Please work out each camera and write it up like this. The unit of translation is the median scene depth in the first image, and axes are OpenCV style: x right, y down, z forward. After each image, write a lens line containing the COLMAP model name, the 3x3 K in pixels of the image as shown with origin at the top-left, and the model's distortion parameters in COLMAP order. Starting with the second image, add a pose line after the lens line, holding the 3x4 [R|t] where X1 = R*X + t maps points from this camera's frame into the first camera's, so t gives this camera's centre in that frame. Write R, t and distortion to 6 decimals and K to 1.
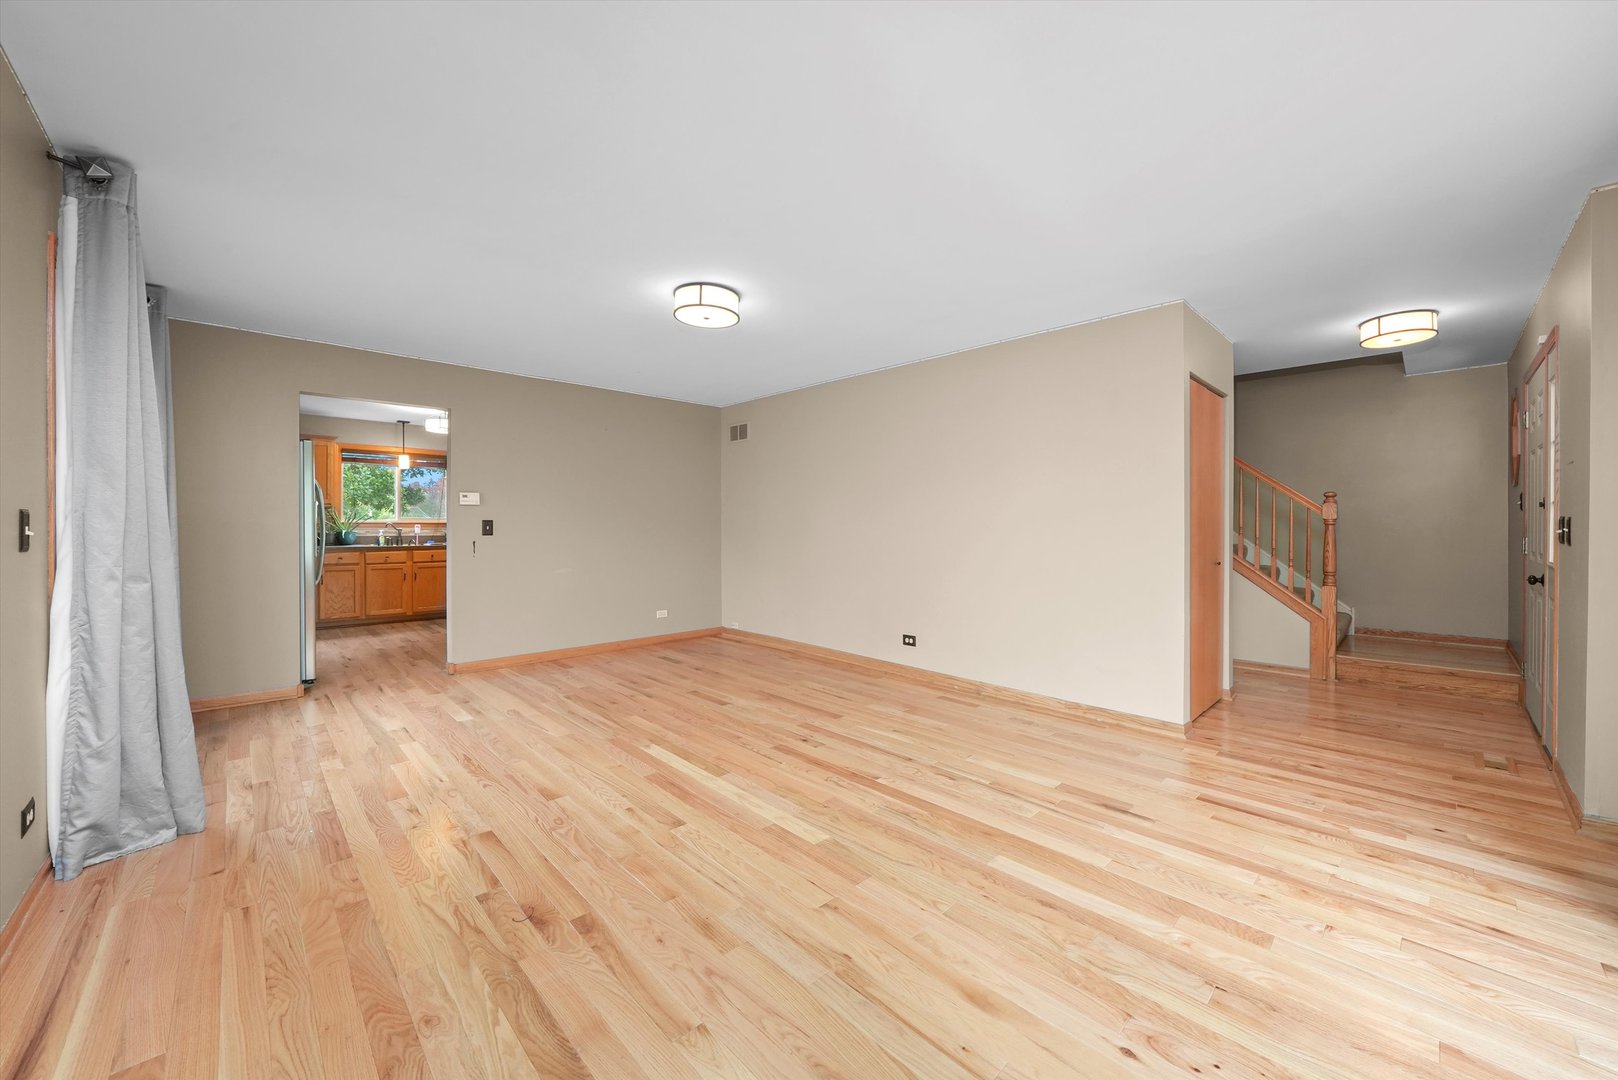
lens RADIAL K [[598.6, 0, 809.0], [0, 598.6, 540.0], [0, 0, 1]] dist [-0.001156, -0.000076]
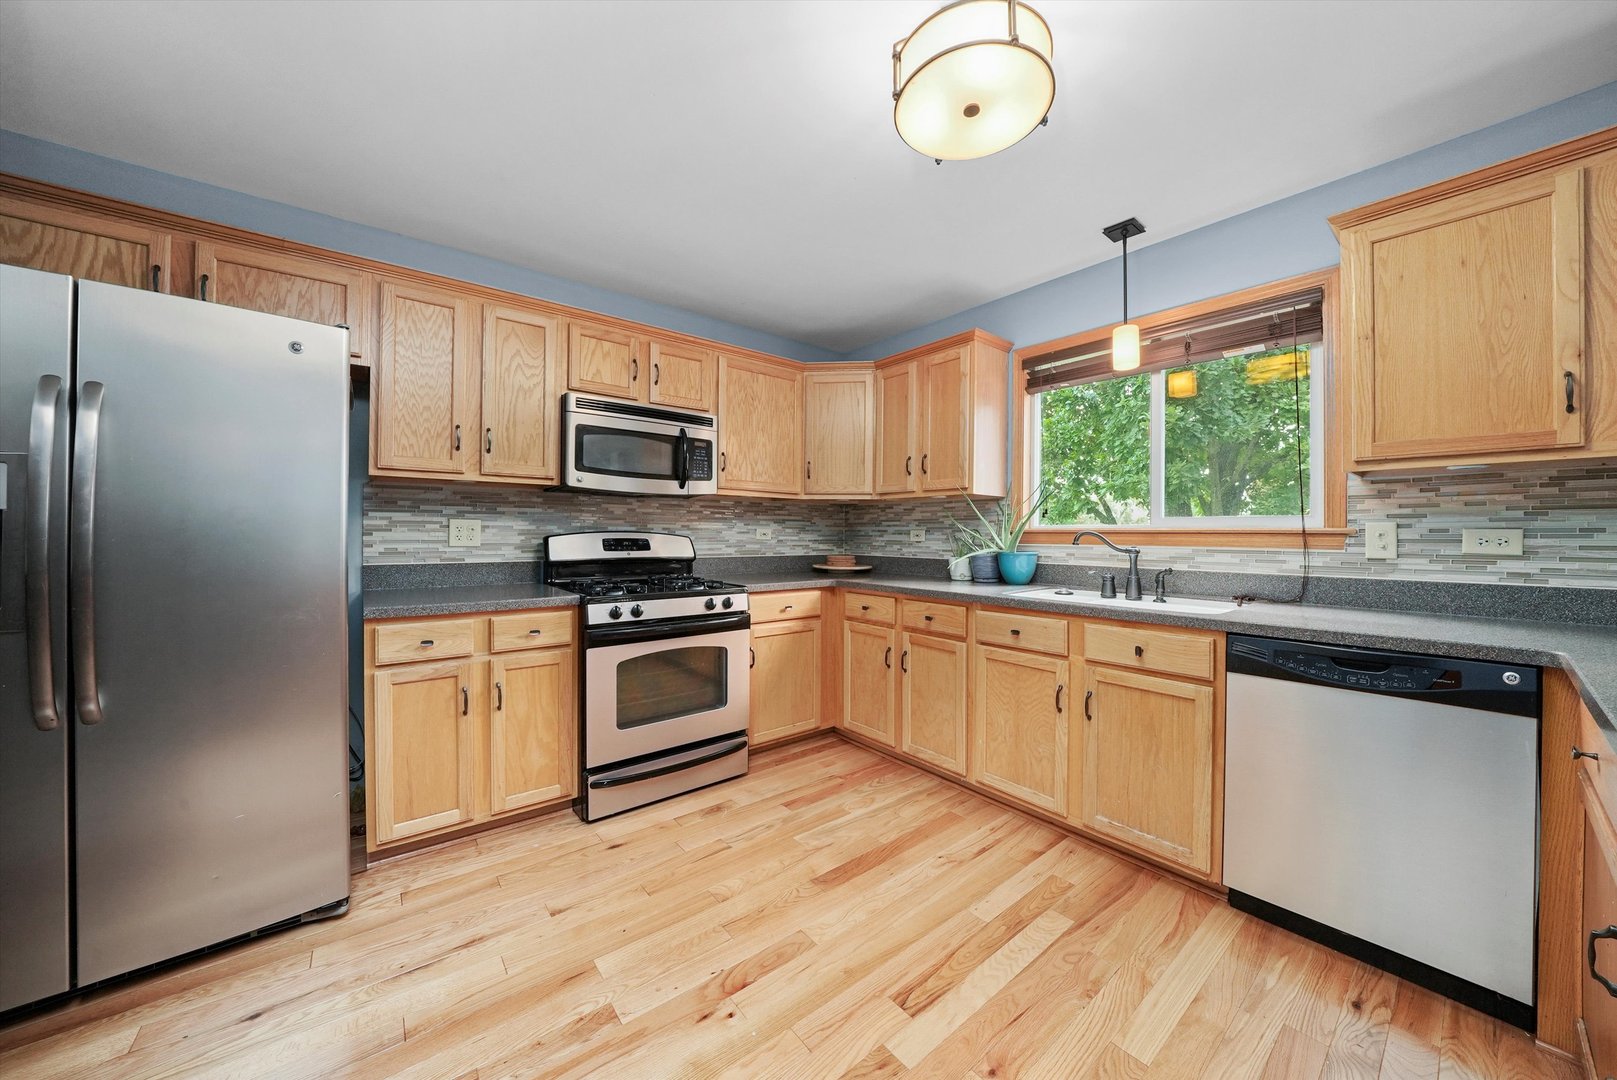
lens RADIAL K [[557.2, 0, 816.3], [0, 557.2, 533.4], [0, 0, 1]] dist [-0.012694, -0.000052]
pose [[-0.074696, -0.005056, -0.997194, -0.367617], [-0.024282, 0.999700, -0.003249, -0.023478], [0.996911, 0.023972, -0.074796, 0.880329]]
